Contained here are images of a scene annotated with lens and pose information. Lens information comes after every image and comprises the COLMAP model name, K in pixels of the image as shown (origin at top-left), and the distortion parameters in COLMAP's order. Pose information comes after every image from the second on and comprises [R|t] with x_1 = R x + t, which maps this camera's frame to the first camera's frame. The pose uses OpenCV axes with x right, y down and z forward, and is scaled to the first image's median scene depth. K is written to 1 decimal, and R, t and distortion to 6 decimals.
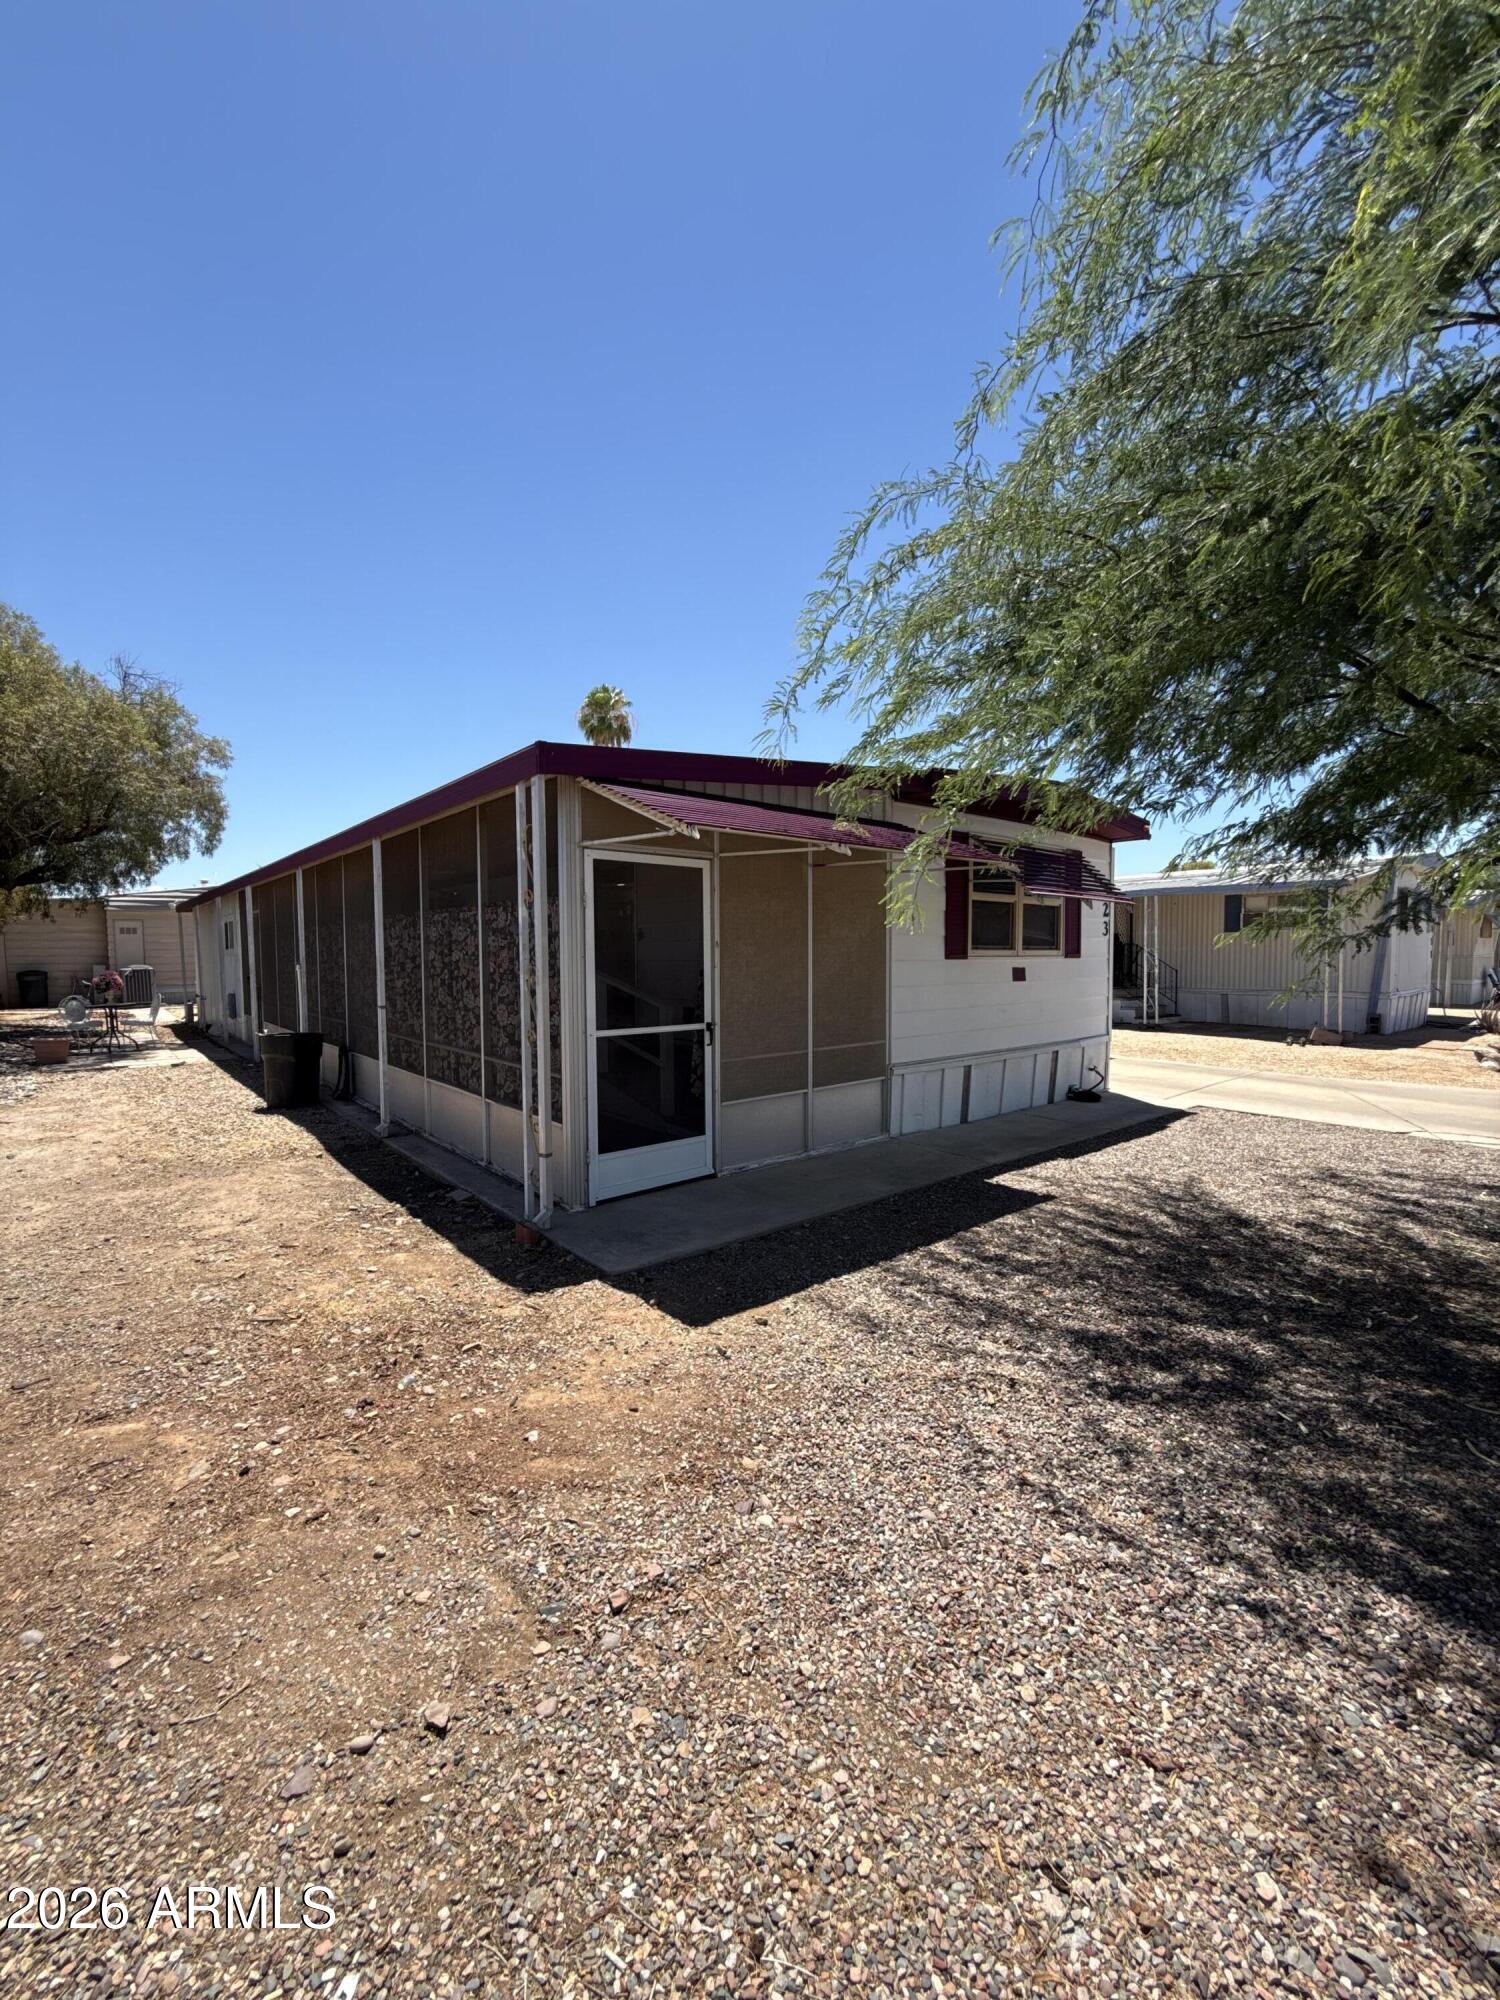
lens RADIAL K [[804.1, 0, 747.3], [0, 804.1, 997.9], [0, 0, 1]] dist [-0.002554, 0.000107]
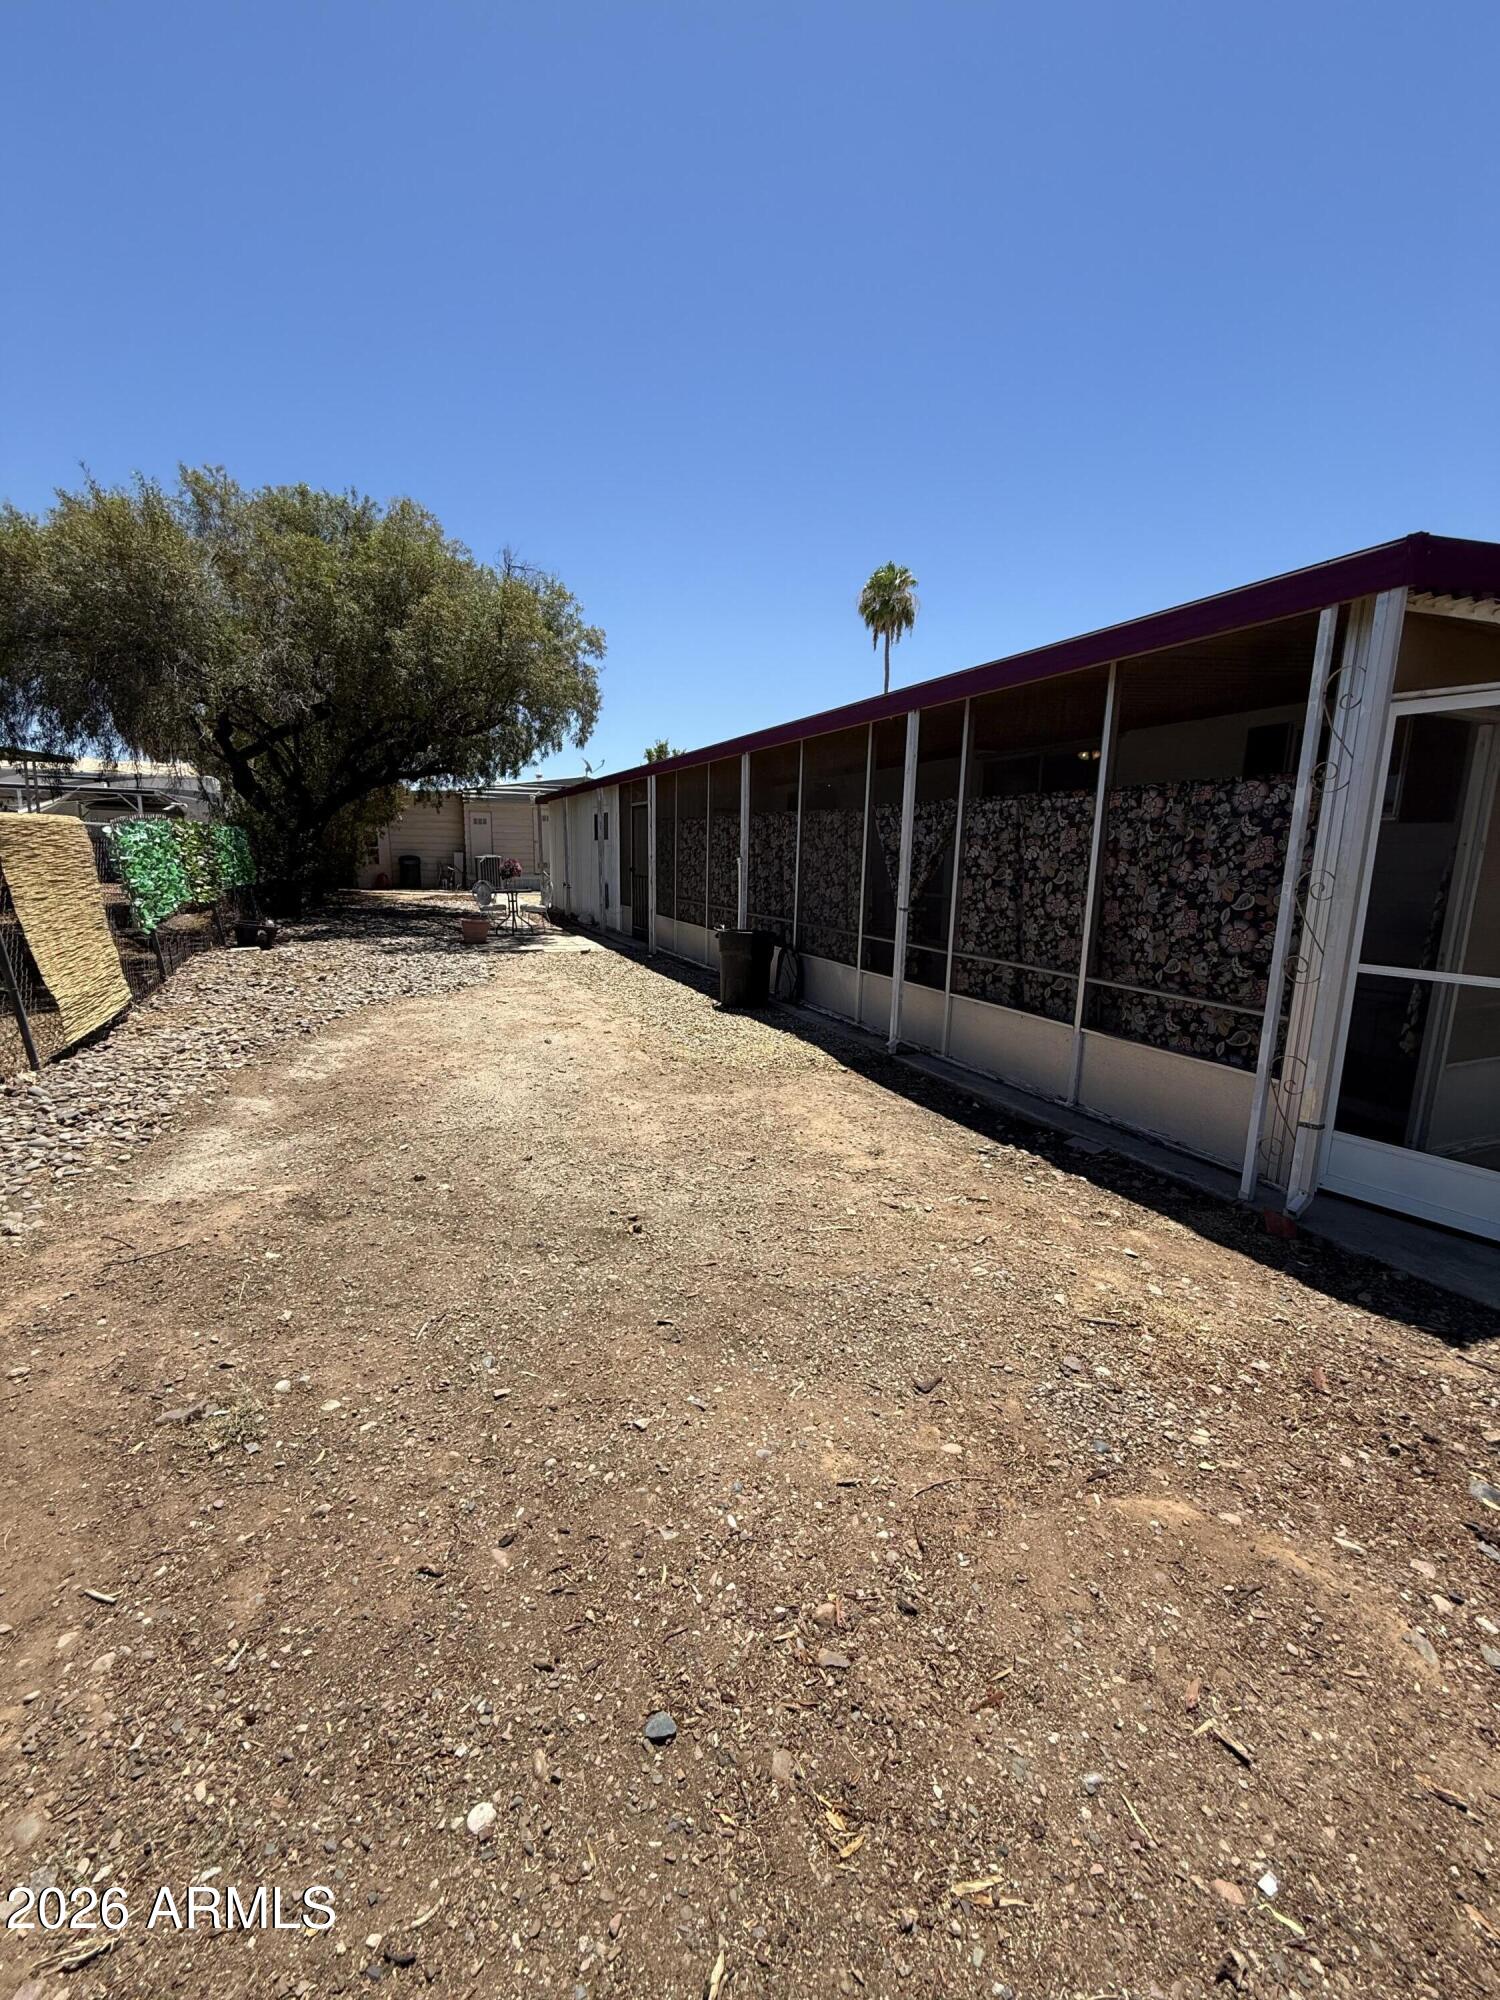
lens RADIAL K [[804.1, 0, 747.3], [0, 804.1, 997.9], [0, 0, 1]] dist [-0.002554, 0.000107]
pose [[0.958617, 0.077810, -0.273859, -0.335691], [-0.044792, 0.991167, 0.124824, 0.004735], [0.281153, -0.107391, 0.953635, 0.090877]]
